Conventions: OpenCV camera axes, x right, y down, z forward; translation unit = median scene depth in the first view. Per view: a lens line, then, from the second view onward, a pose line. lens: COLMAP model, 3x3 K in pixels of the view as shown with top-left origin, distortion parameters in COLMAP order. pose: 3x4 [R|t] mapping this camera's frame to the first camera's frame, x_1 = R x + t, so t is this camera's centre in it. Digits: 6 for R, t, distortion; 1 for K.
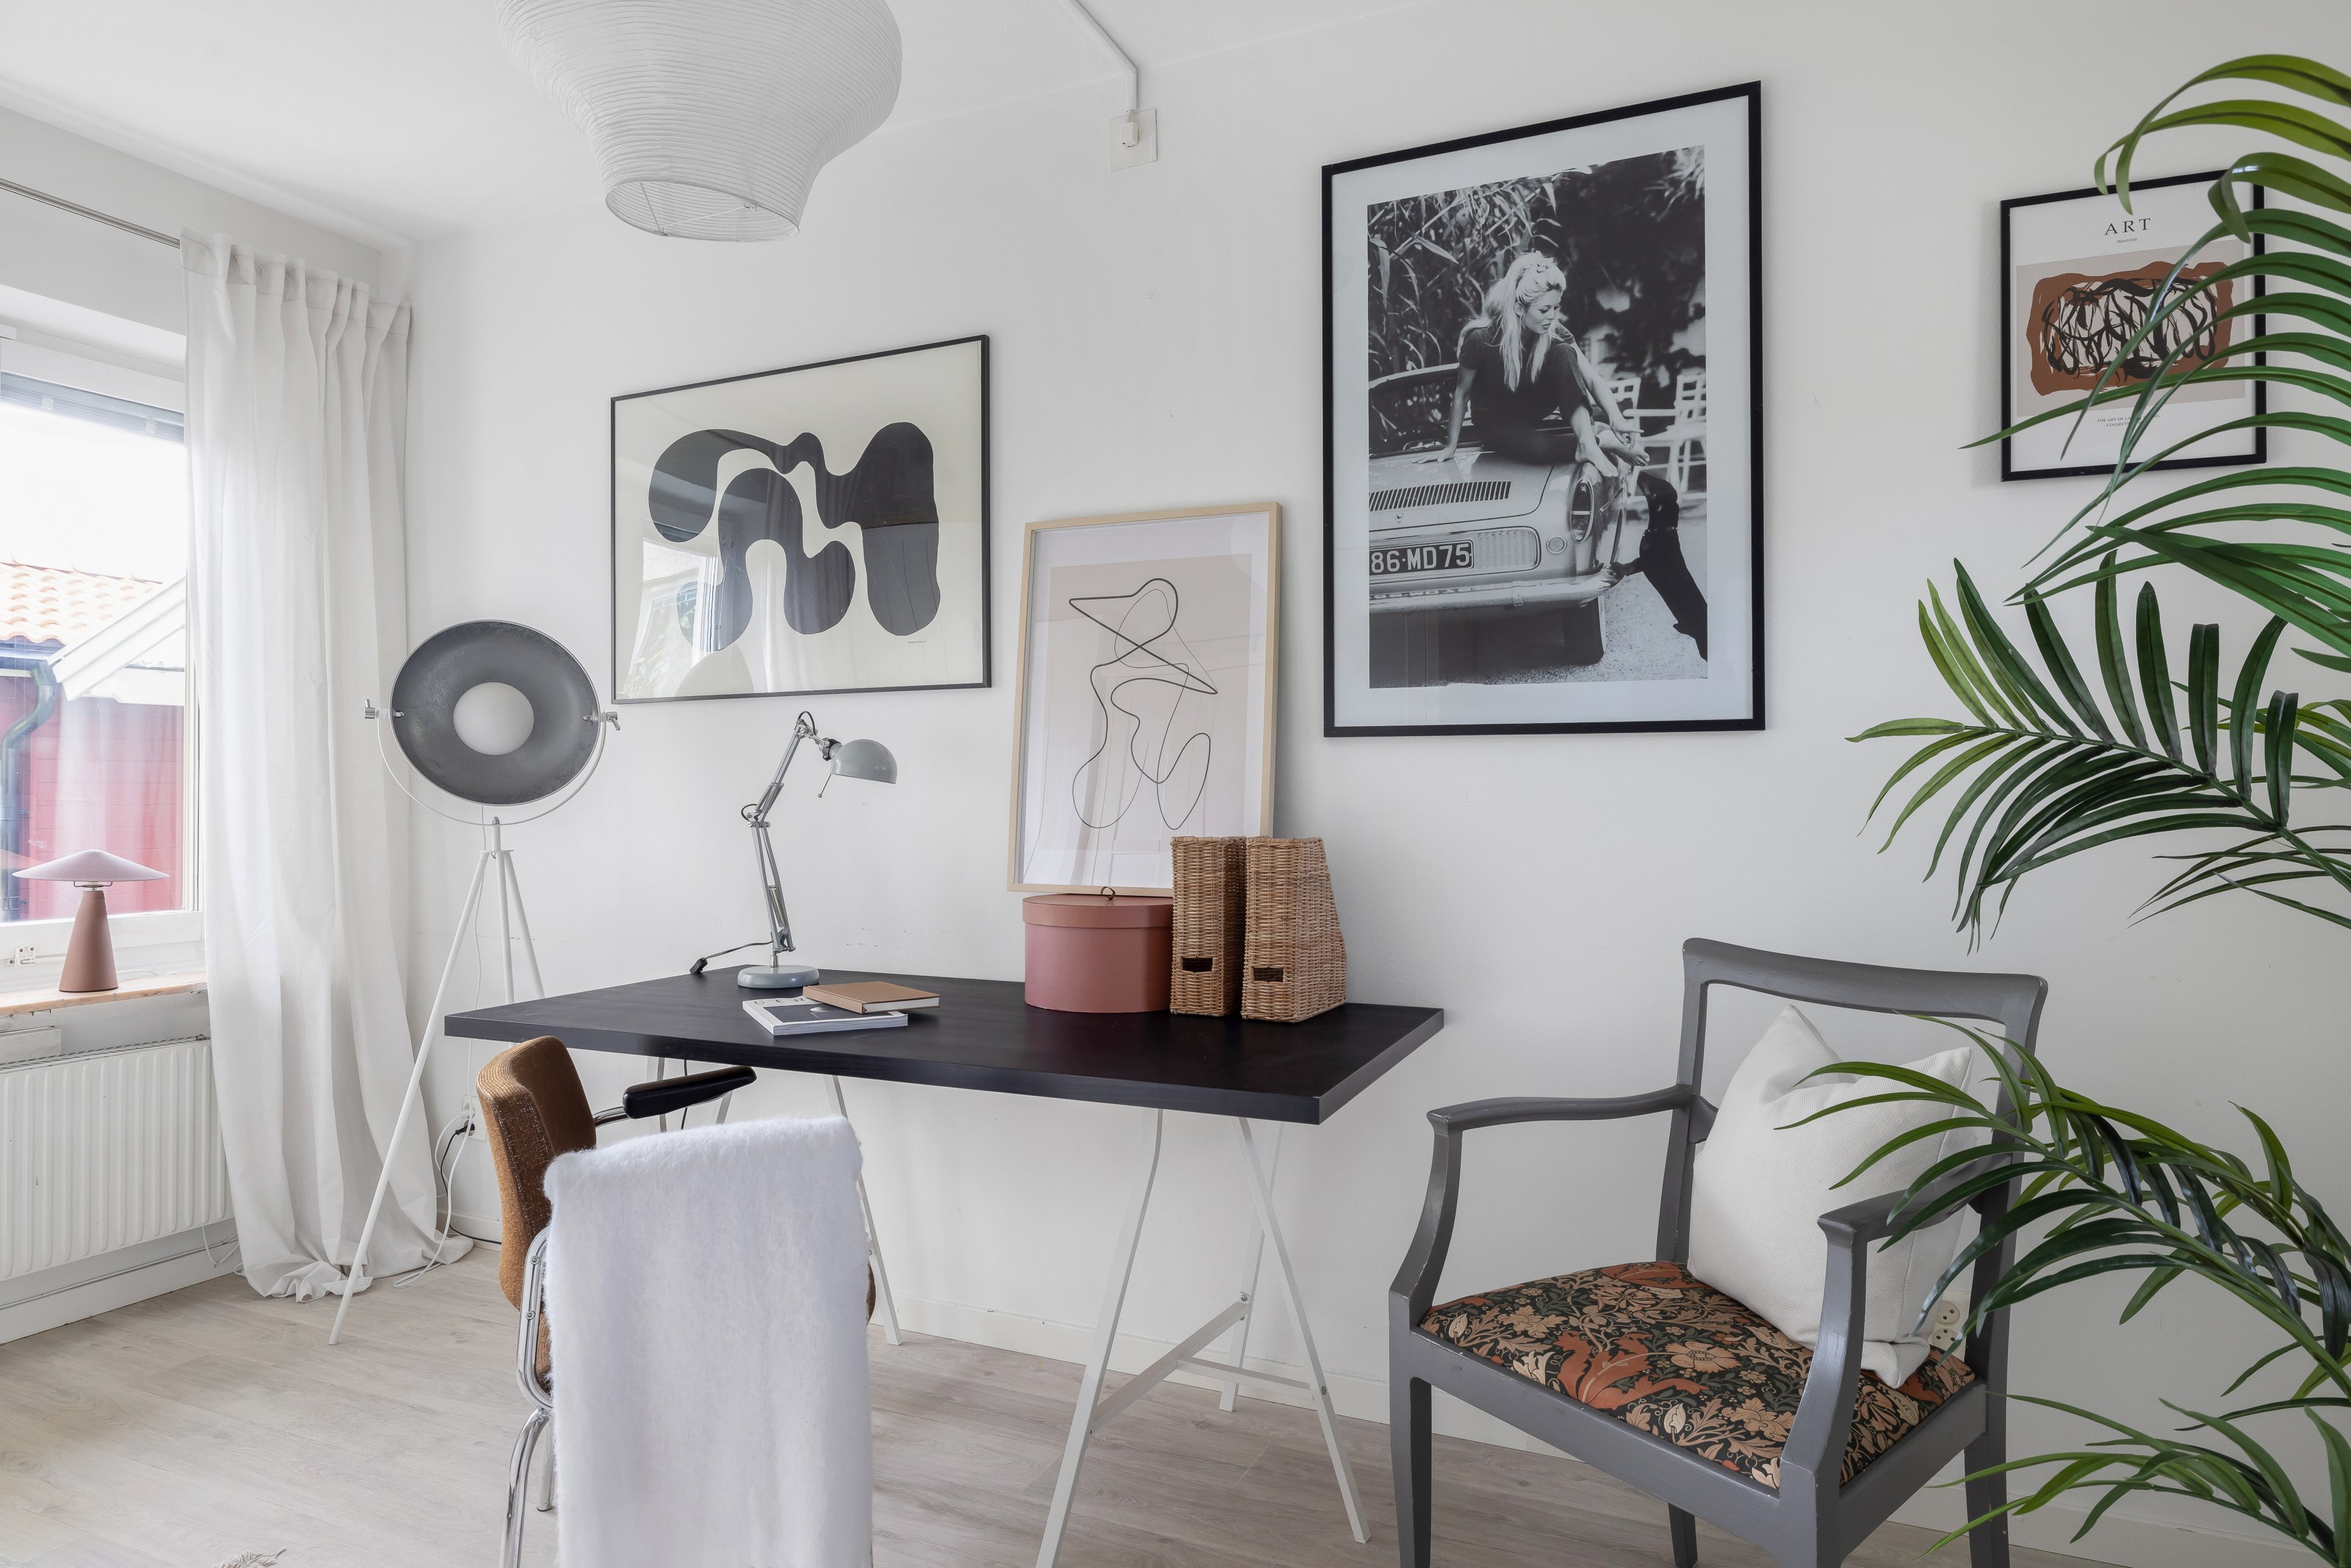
lens RADIAL K [[1391.4, 0, 1128.0], [0, 1391.4, 751.8], [0, 0, 1]] dist [-0.000687, 0.005795]
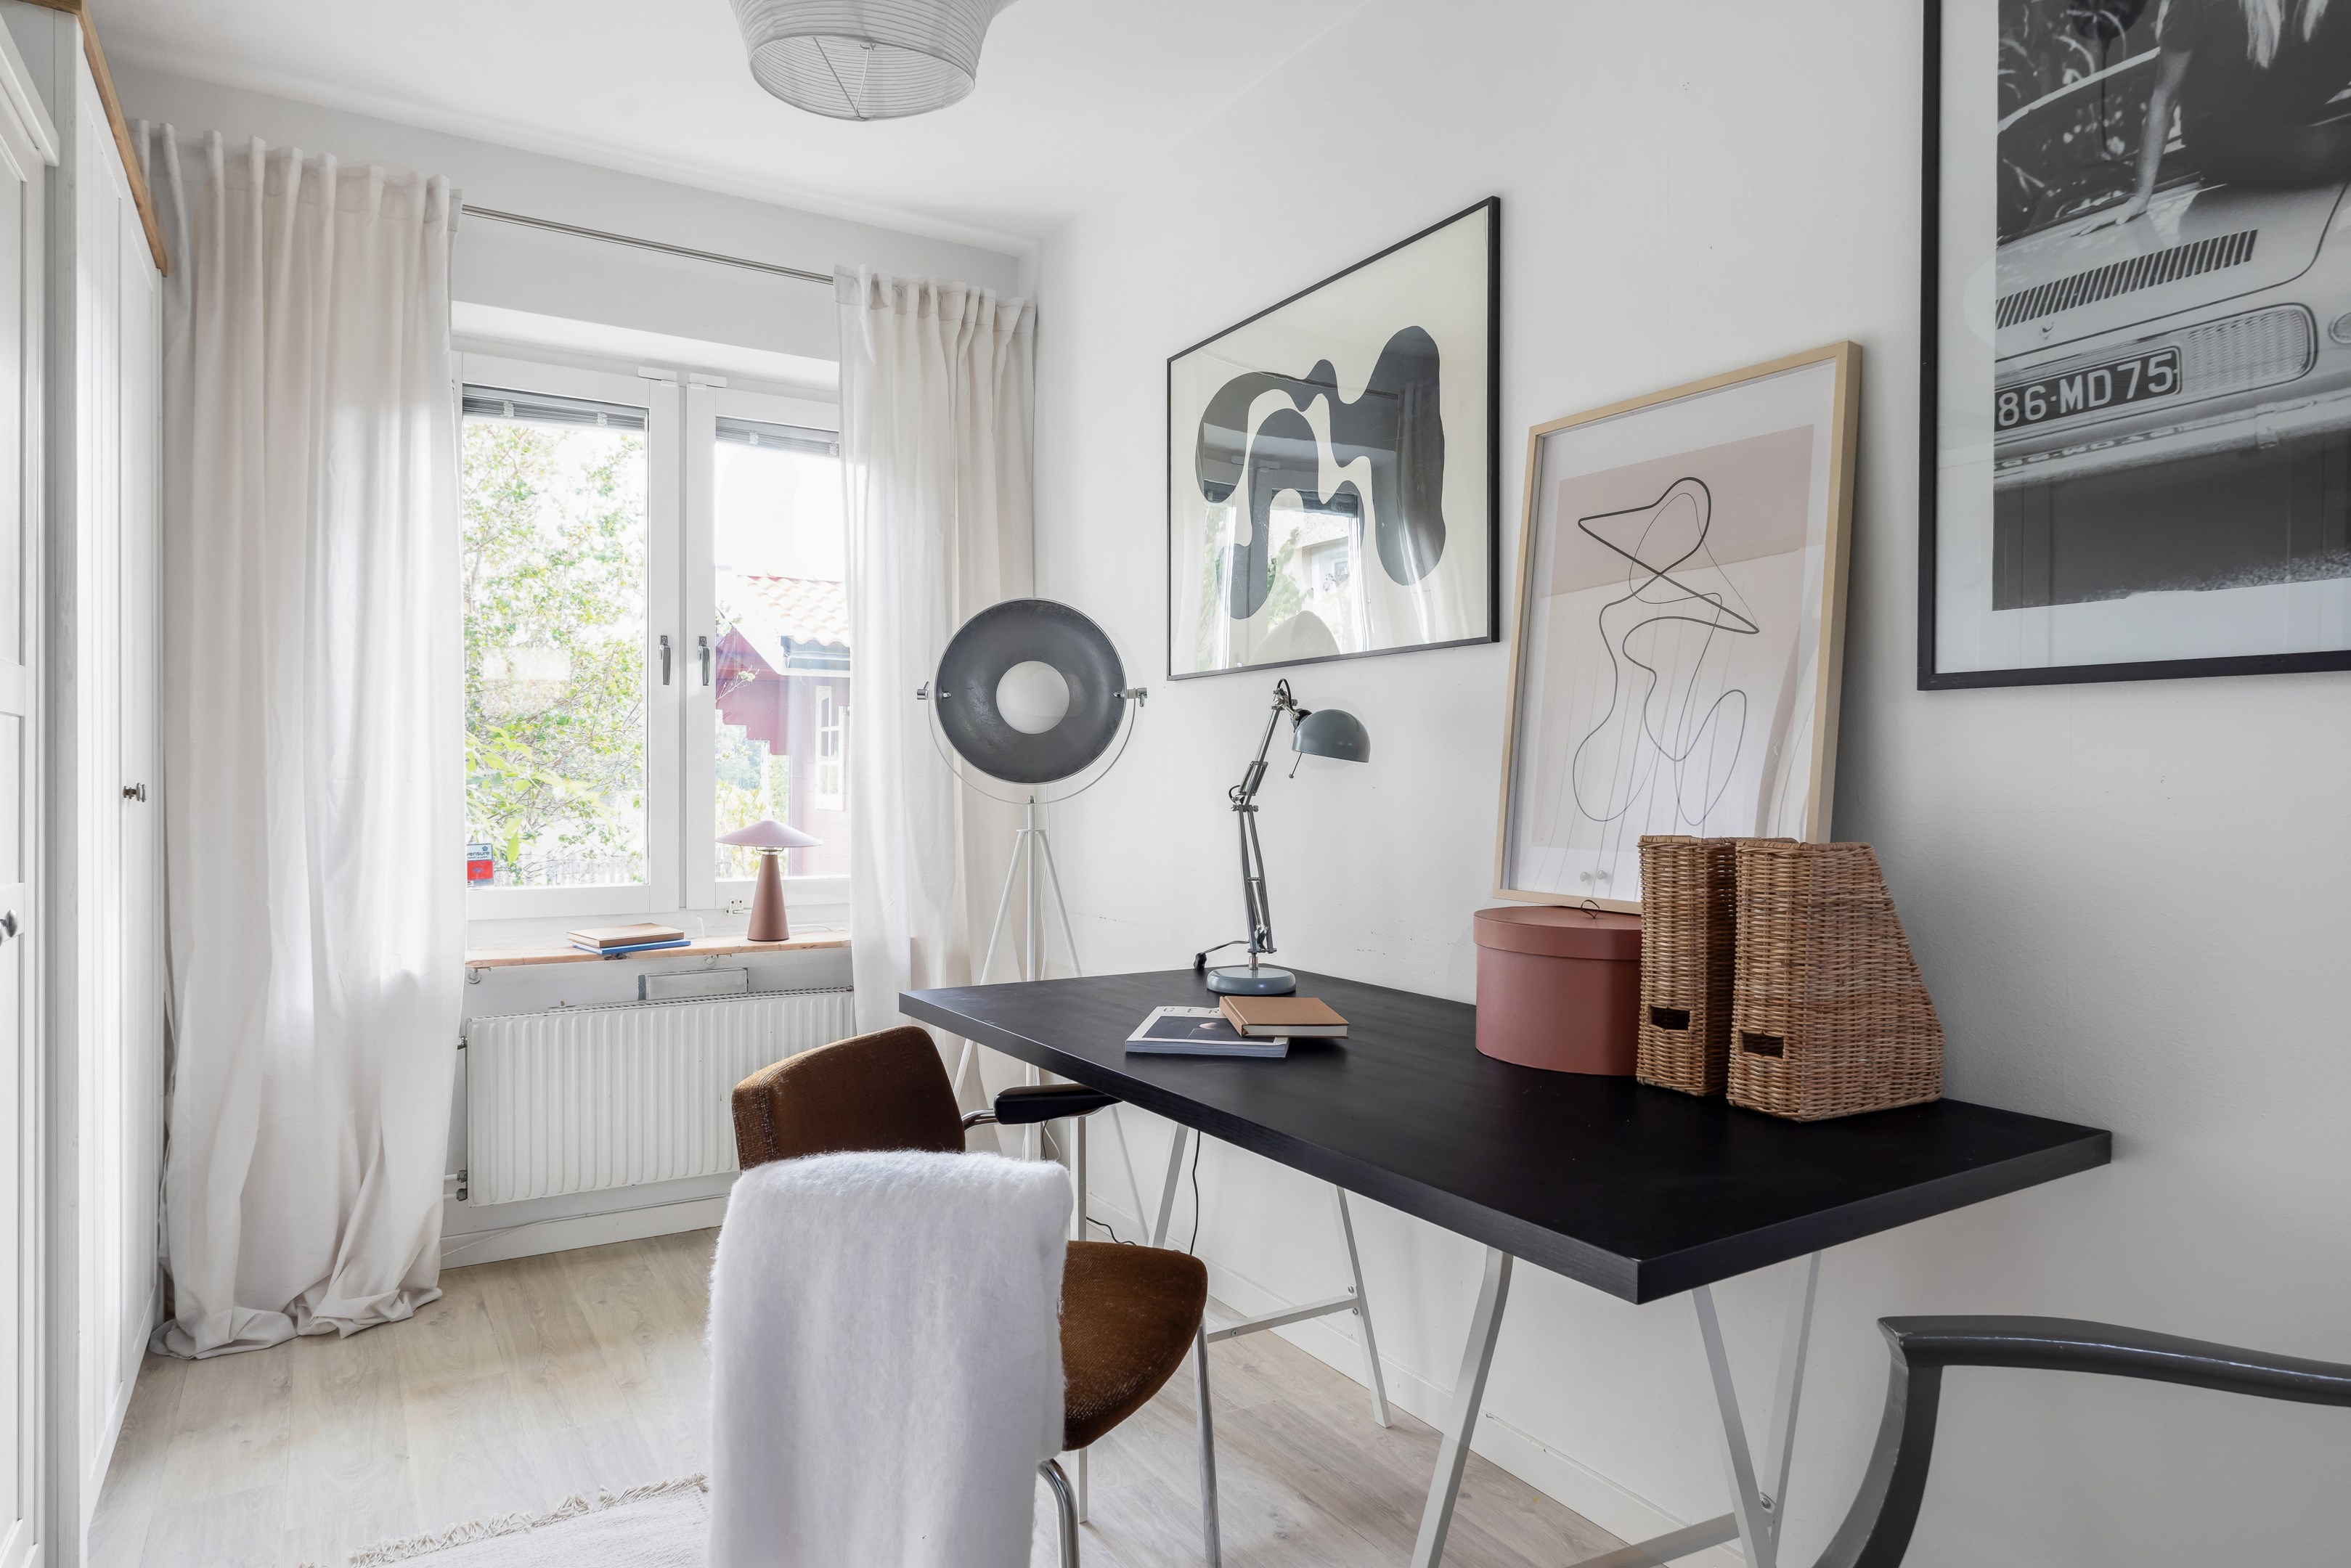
lens RADIAL K [[1391.4, 0, 1182.1], [0, 1391.4, 777.5], [0, 0, 1]] dist [-0.000687, 0.005795]
pose [[0.833058, 0.006988, -0.553142, 0.205968], [0.008025, 0.999662, 0.024715, 0.011034], [0.553128, -0.025028, 0.832721, 0.251917]]
